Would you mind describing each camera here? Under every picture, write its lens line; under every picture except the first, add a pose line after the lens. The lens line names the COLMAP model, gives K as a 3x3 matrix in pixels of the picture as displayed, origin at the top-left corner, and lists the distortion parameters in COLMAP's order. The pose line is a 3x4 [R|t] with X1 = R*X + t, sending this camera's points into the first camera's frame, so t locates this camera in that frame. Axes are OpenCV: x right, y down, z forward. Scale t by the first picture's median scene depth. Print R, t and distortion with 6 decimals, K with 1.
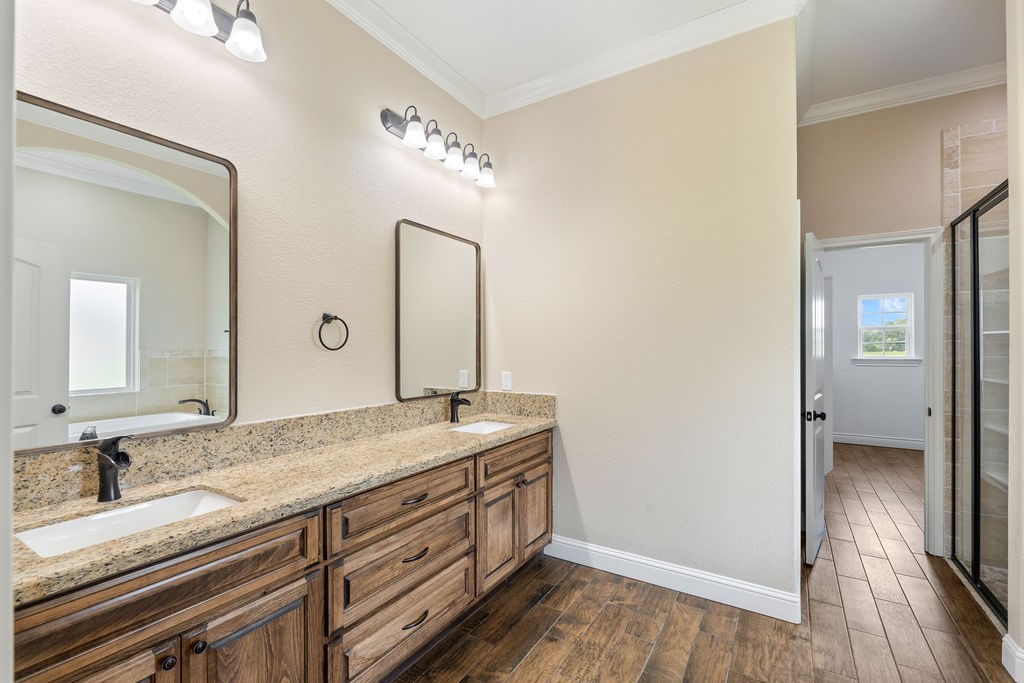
lens RADIAL K [[457.4, 0, 510.4], [0, 457.4, 351.6], [0, 0, 1]] dist [-0.003015, -0.000107]
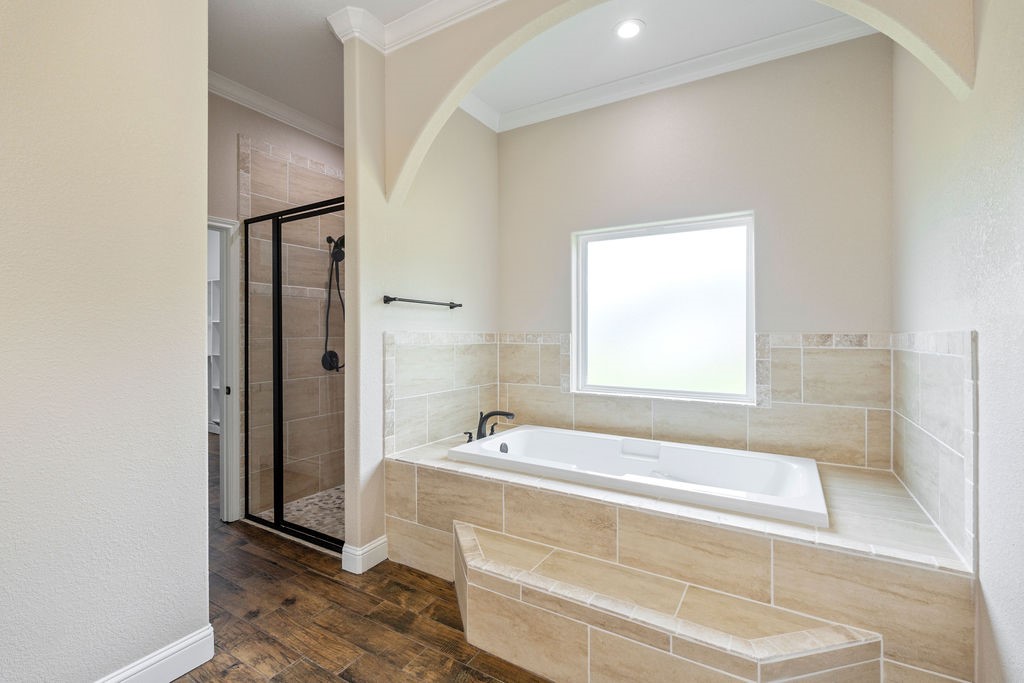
lens RADIAL K [[452.8, 0, 512.3], [0, 452.8, 336.4], [0, 0, 1]] dist [0.000108, 0.000146]
pose [[-0.044226, -0.004994, 0.999009, -0.181310], [0.001491, 0.999986, 0.005065, 0.000407], [-0.999020, 0.001714, -0.044218, 0.387036]]
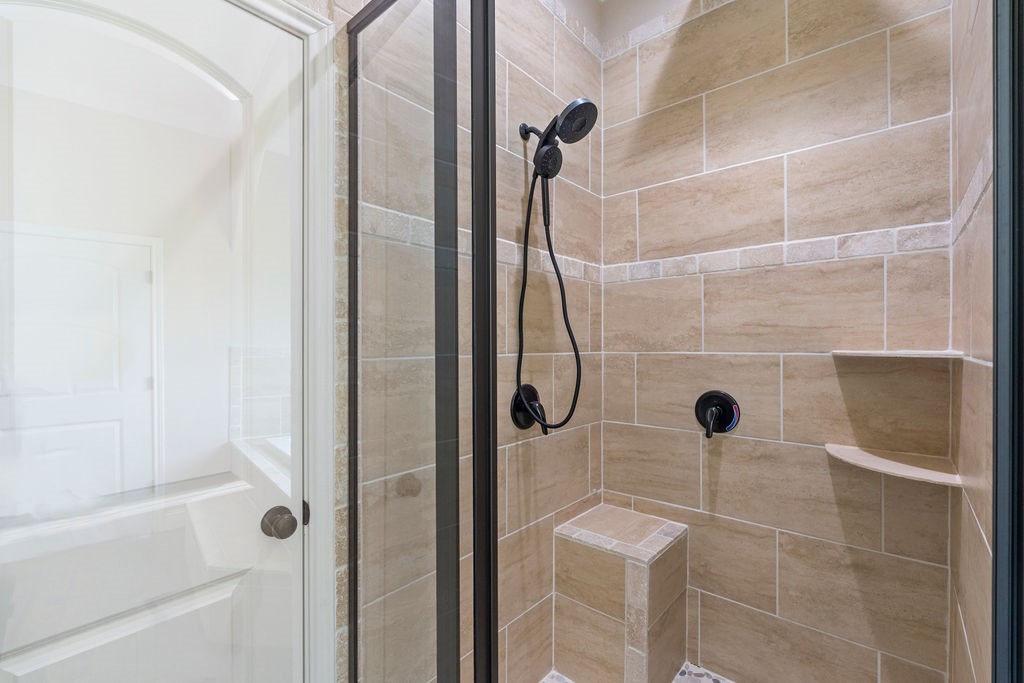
lens RADIAL K [[452.7, 0, 513.9], [0, 452.7, 348.5], [0, 0, 1]] dist [-0.000565, 0.000181]
pose [[0.133418, -0.003777, 0.991053, 0.593377], [0.002973, 0.999990, 0.003411, -0.000601], [-0.991055, 0.002491, 0.133428, 0.802070]]
